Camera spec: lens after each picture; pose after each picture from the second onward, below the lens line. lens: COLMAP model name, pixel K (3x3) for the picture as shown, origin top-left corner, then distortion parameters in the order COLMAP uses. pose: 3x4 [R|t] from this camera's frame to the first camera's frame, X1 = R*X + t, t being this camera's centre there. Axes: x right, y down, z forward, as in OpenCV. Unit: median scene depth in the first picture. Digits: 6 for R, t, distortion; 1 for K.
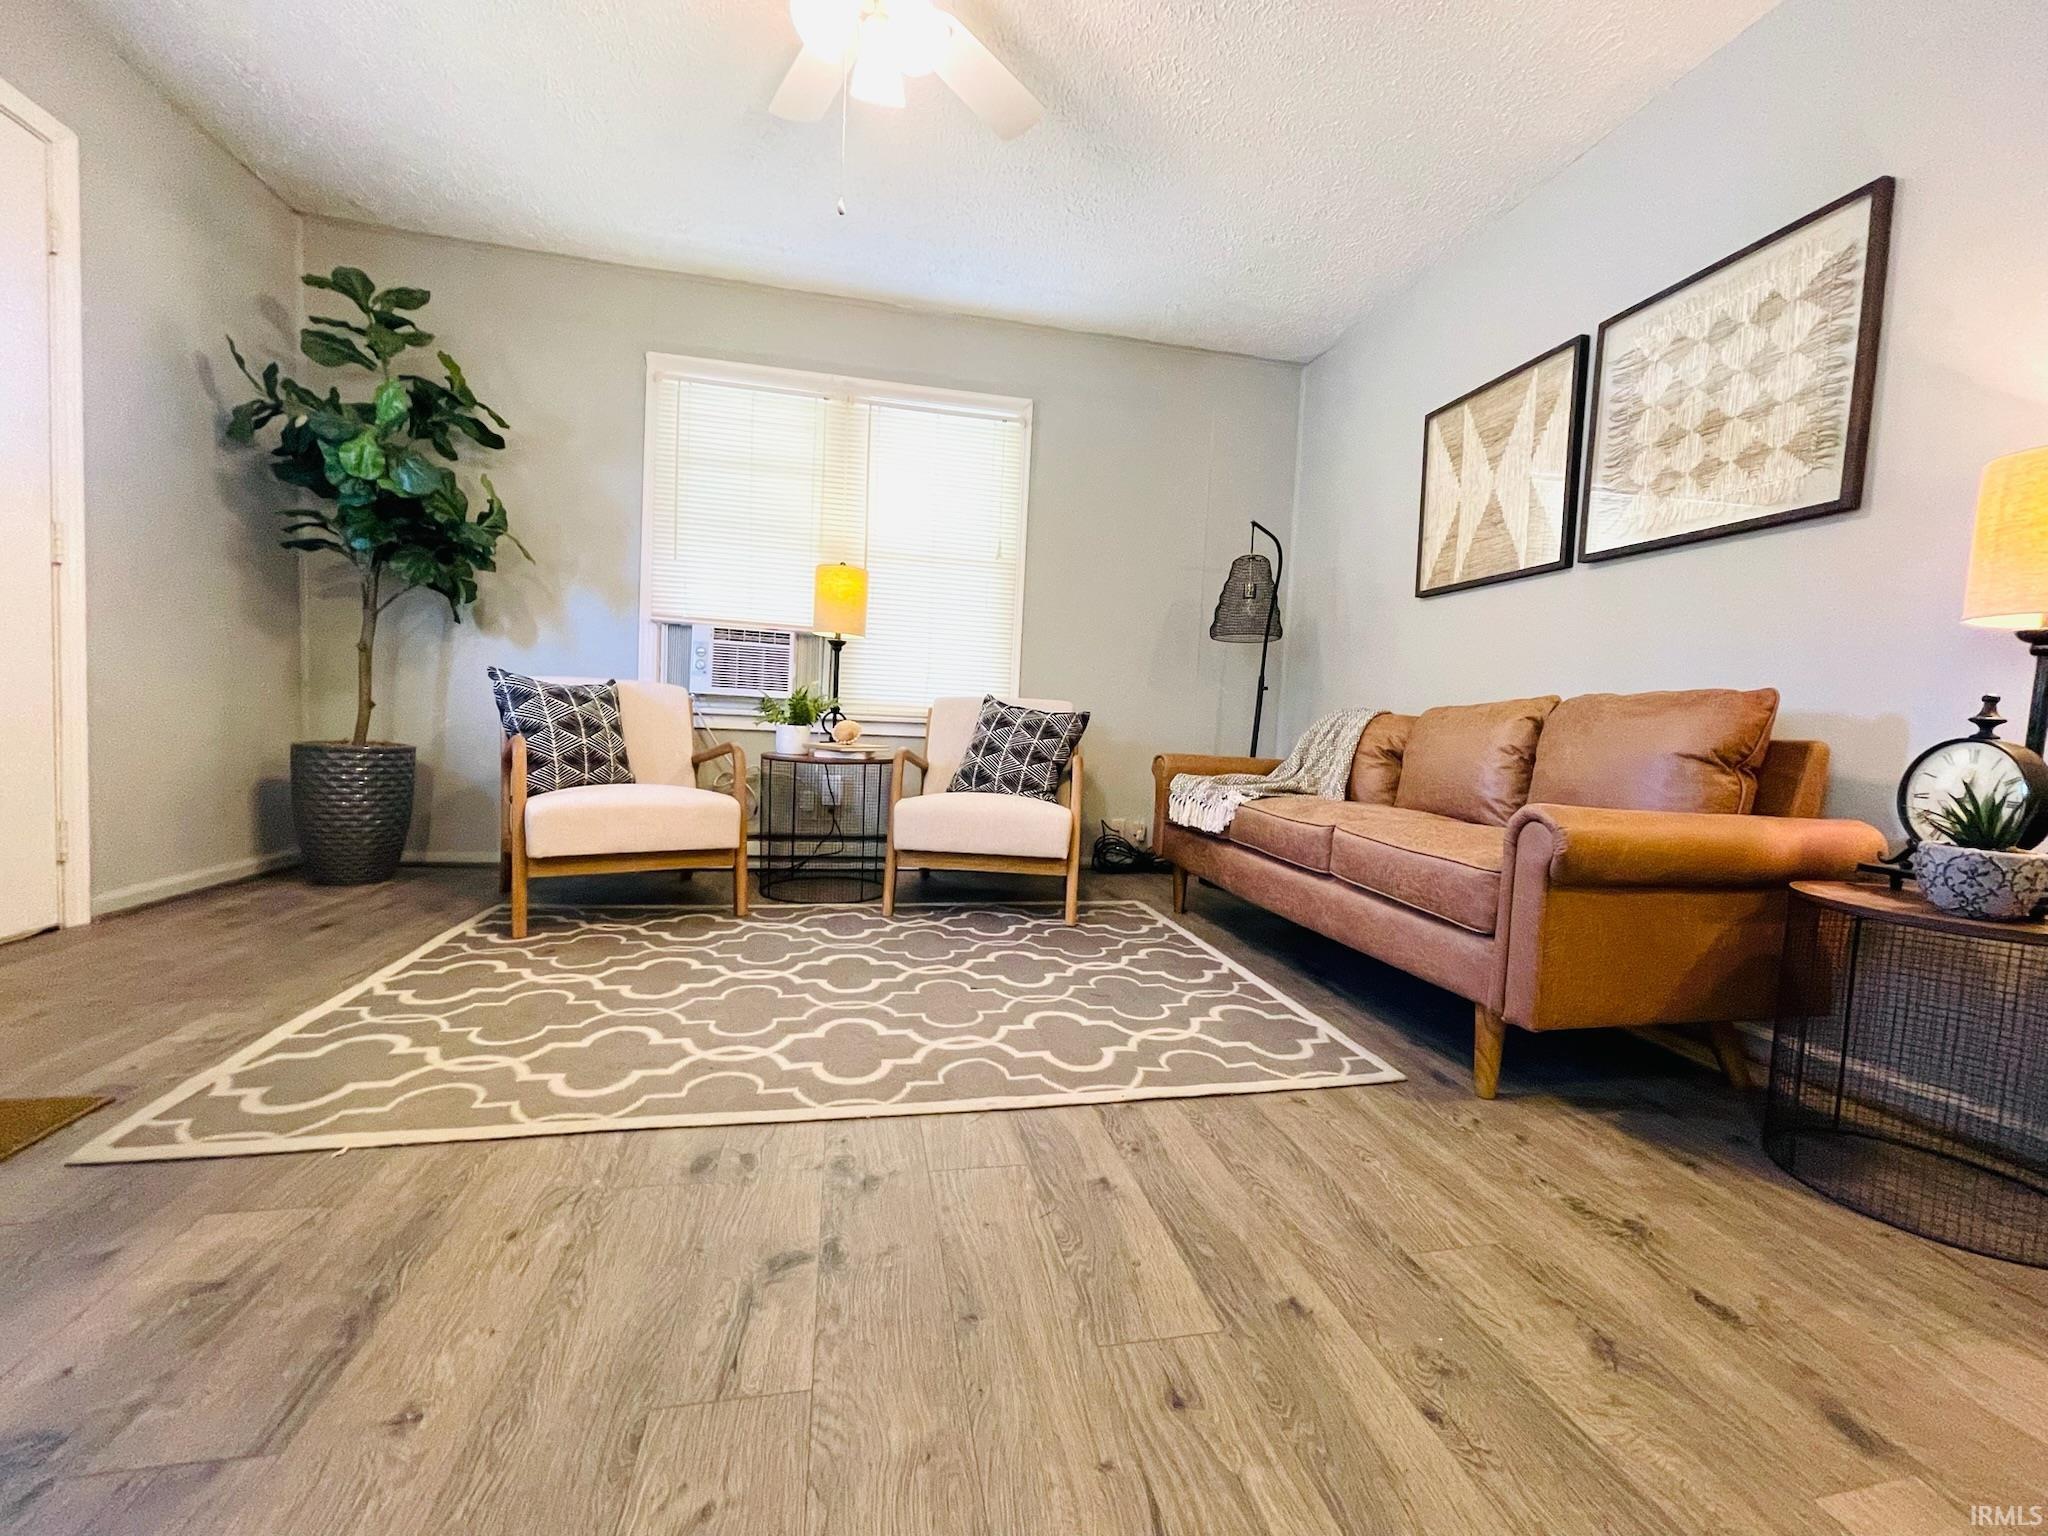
lens RADIAL K [[823.0, 0, 1028.4], [0, 823.0, 777.5], [0, 0, 1]] dist [-0.005113, 0.002045]
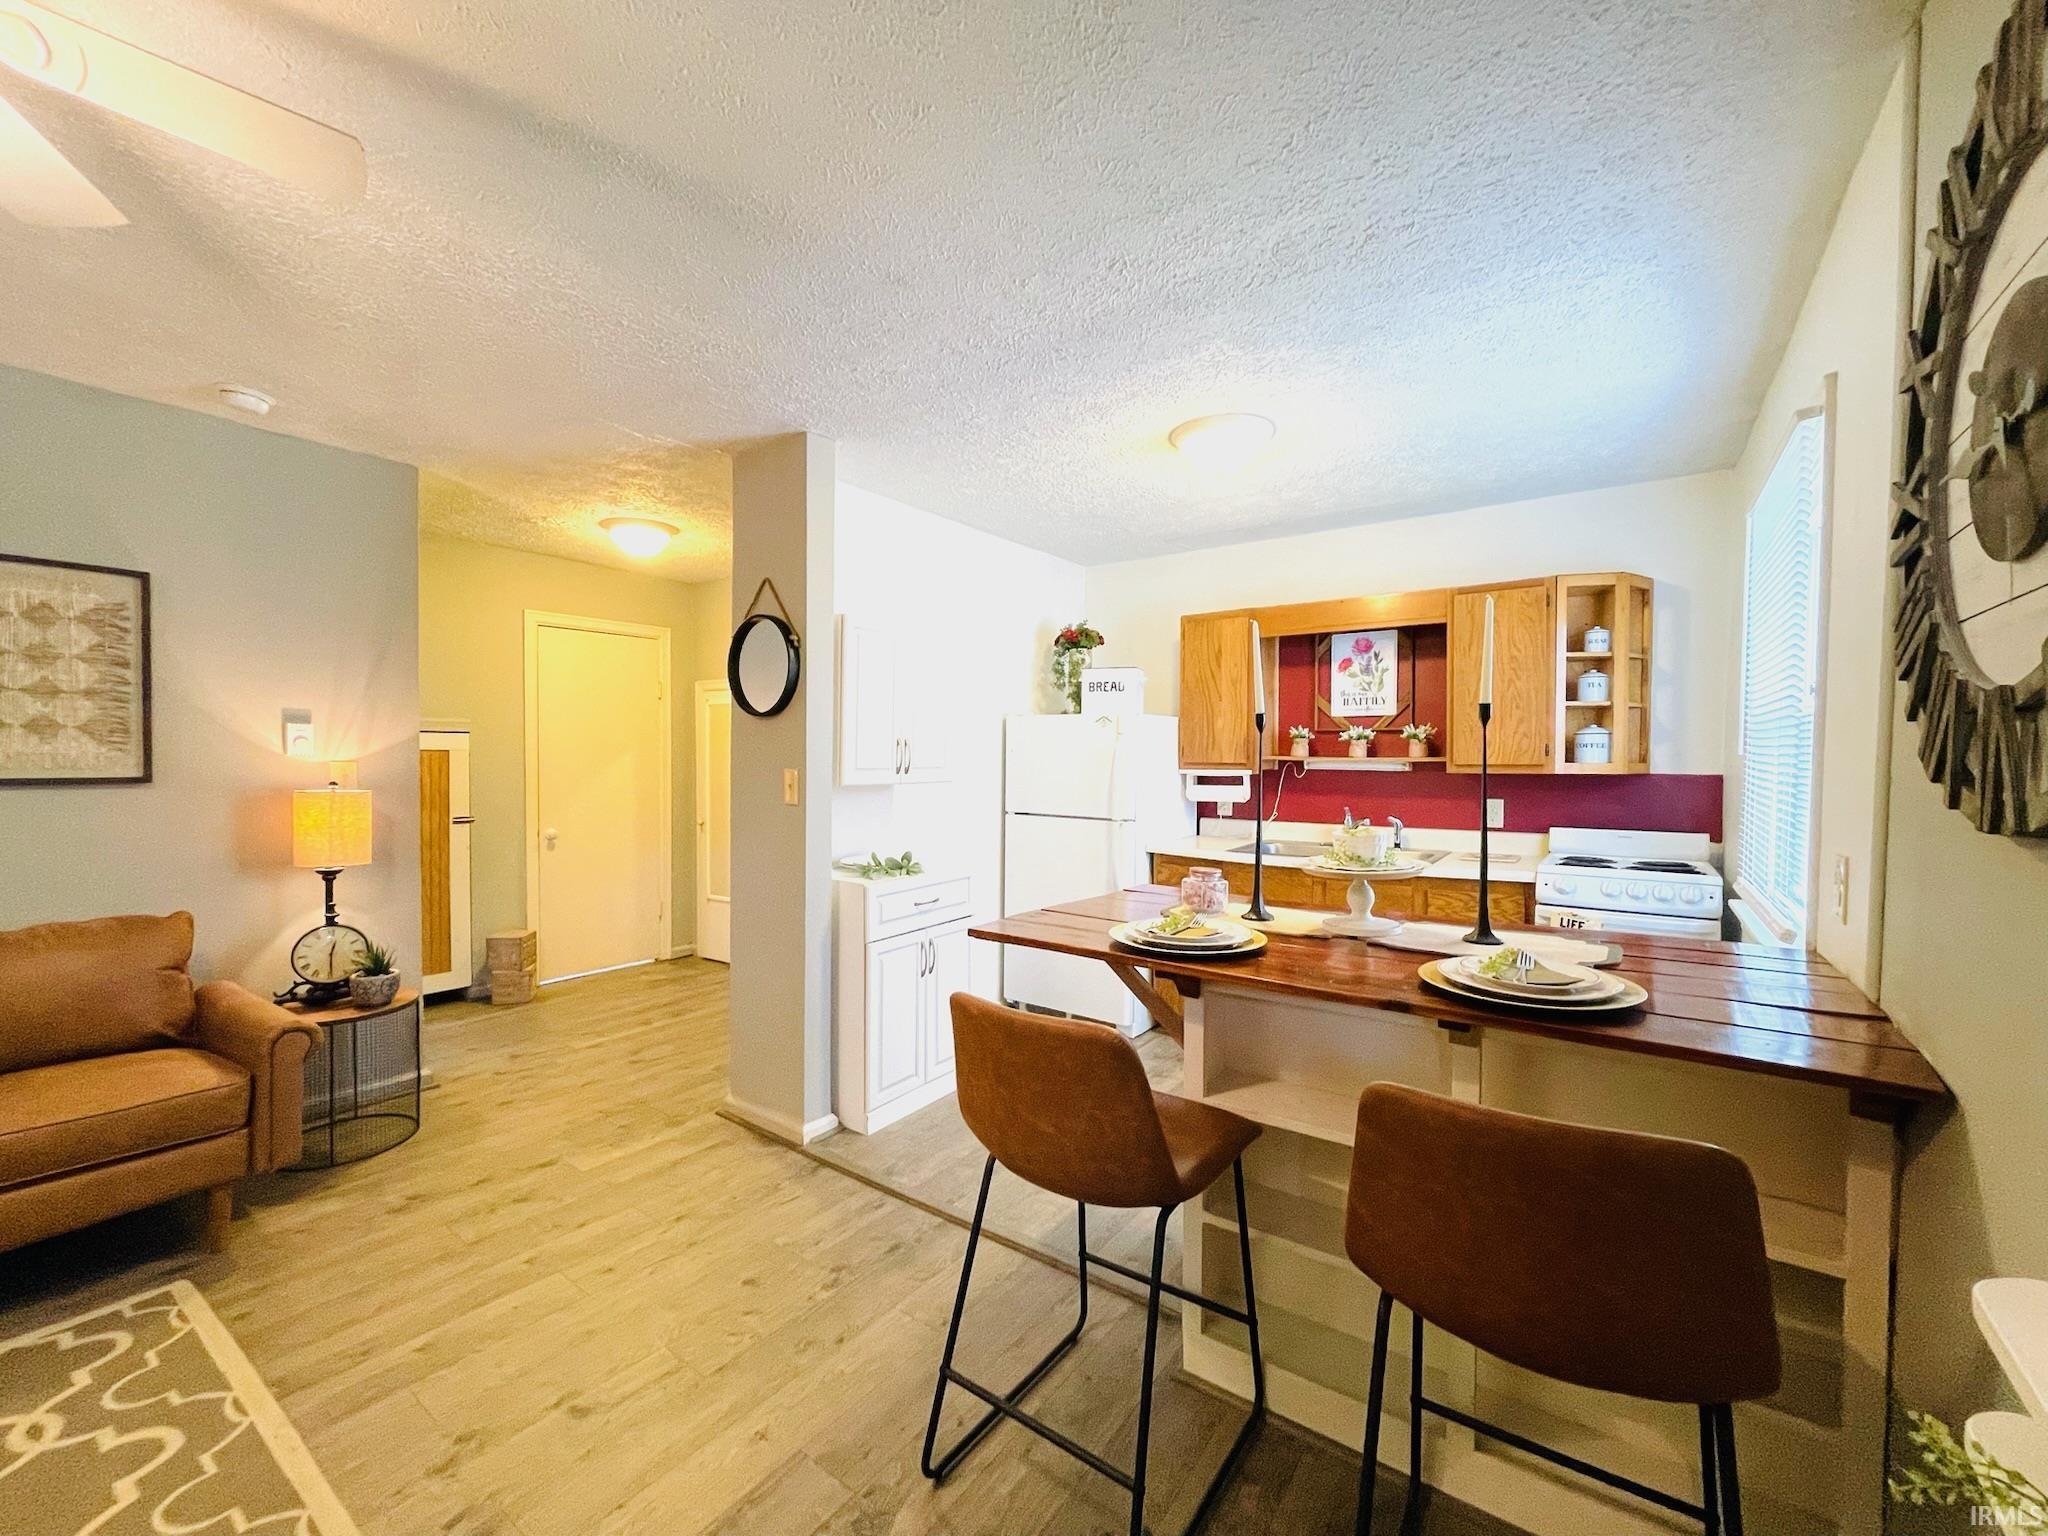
lens RADIAL K [[823.0, 0, 1027.1], [0, 823.0, 776.0], [0, 0, 1]] dist [-0.005113, 0.002045]
pose [[-0.668768, -0.073543, 0.739825, -0.869677], [0.010162, 0.994098, 0.108005, -0.354062], [-0.743402, 0.079749, -0.664074, 0.582352]]
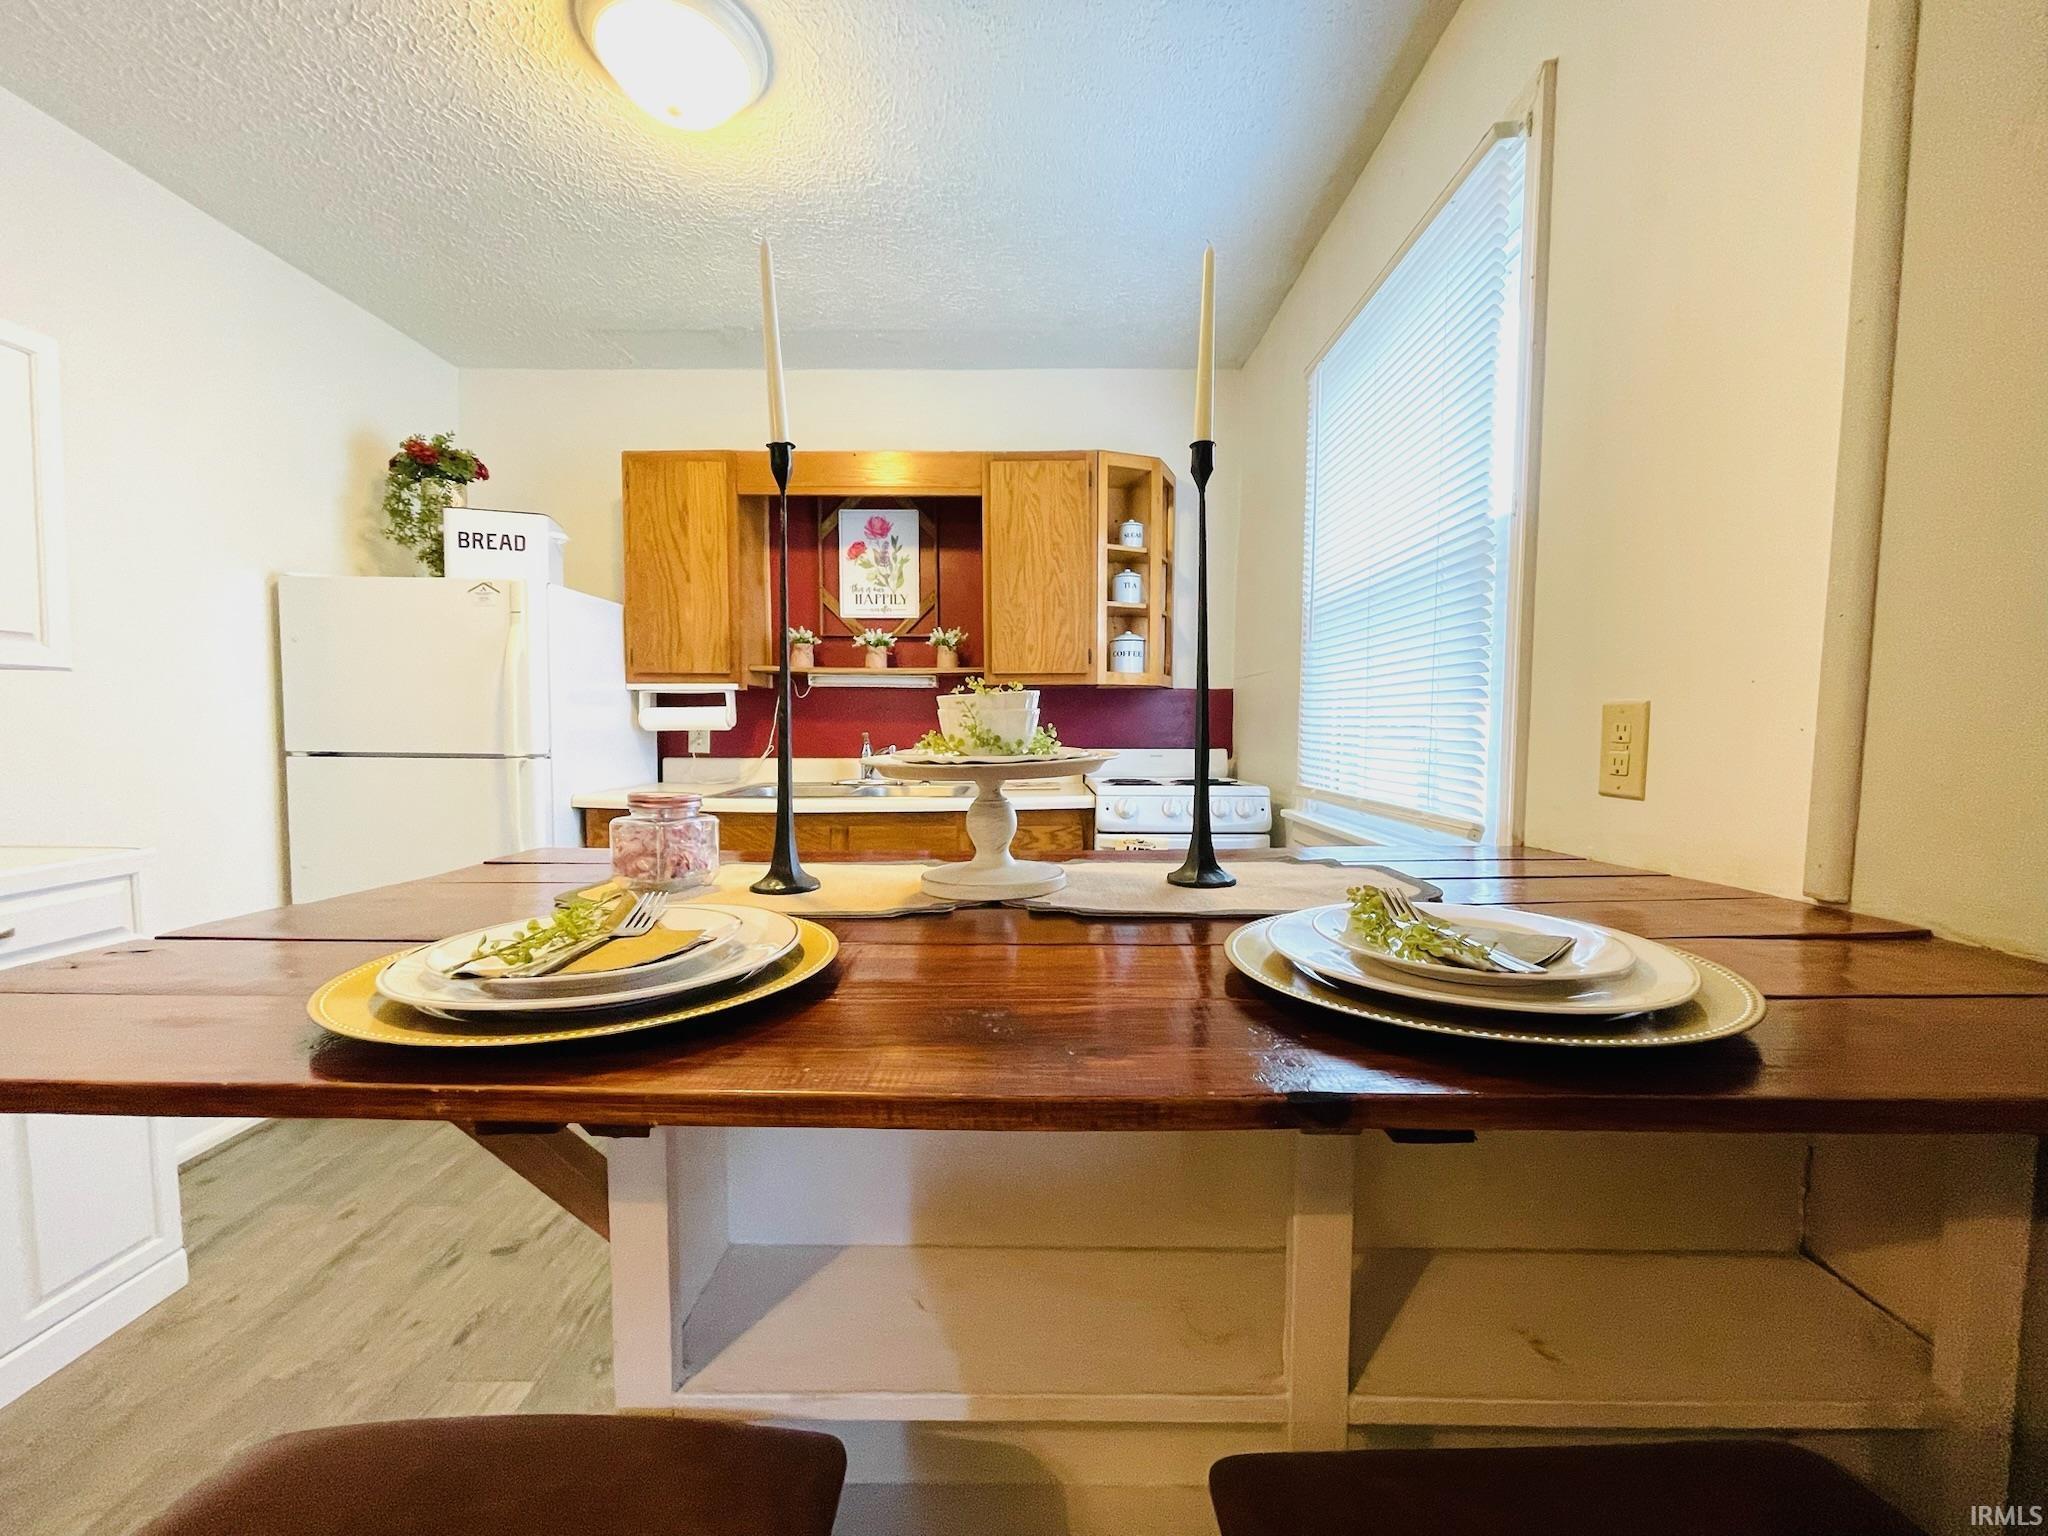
lens RADIAL K [[823.0, 0, 1025.1], [0, 823.0, 776.8], [0, 0, 1]] dist [-0.005113, 0.002045]
pose [[-0.974428, -0.068758, 0.213922, -0.606082], [-0.039953, 0.989879, 0.136176, -0.226253], [-0.221120, 0.124147, -0.967312, 0.205848]]
